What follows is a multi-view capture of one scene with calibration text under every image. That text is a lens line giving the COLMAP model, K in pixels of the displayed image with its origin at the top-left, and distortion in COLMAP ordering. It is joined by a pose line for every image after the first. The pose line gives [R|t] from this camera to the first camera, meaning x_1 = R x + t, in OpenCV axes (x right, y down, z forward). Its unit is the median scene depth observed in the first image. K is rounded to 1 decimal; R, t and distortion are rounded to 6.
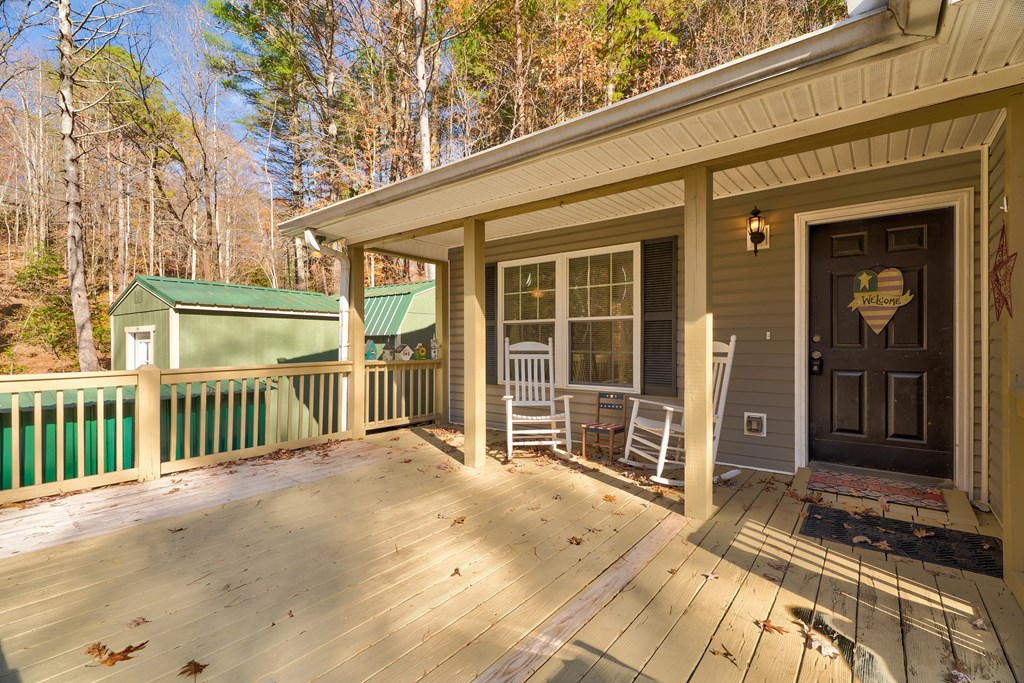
lens RADIAL K [[459.5, 0, 511.1], [0, 459.5, 346.4], [0, 0, 1]] dist [-0.000148, 0.000317]
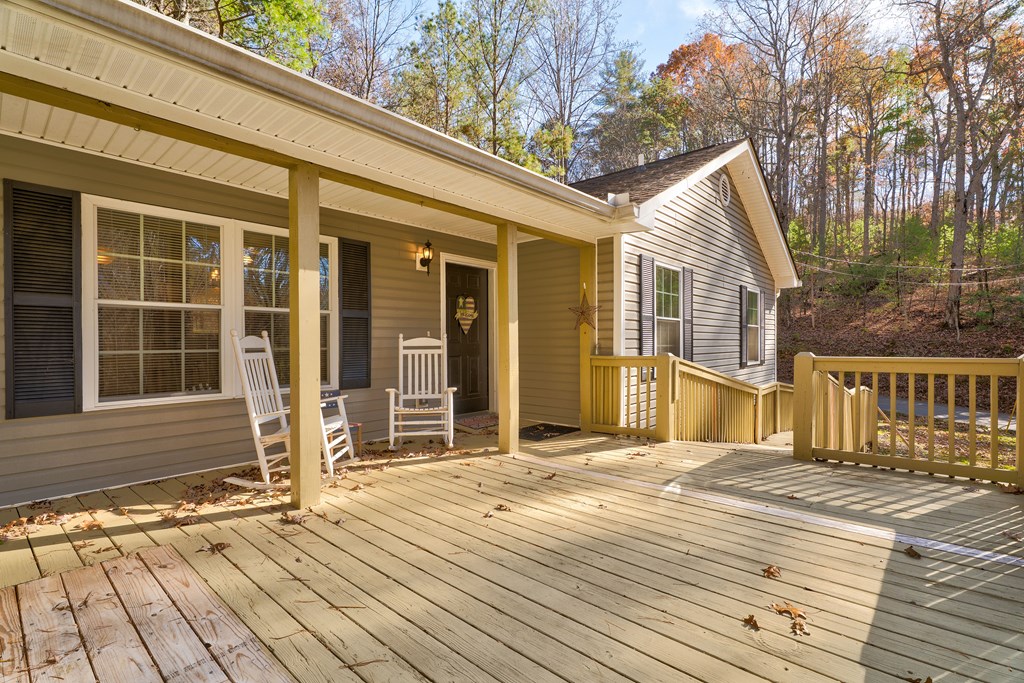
lens RADIAL K [[459.5, 0, 511.1], [0, 459.5, 346.4], [0, 0, 1]] dist [-0.000148, 0.000317]
pose [[0.058758, -0.009604, 0.998226, -0.867620], [0.007532, 0.999930, 0.009177, 0.003811], [-0.998244, 0.006979, 0.058826, 0.698186]]
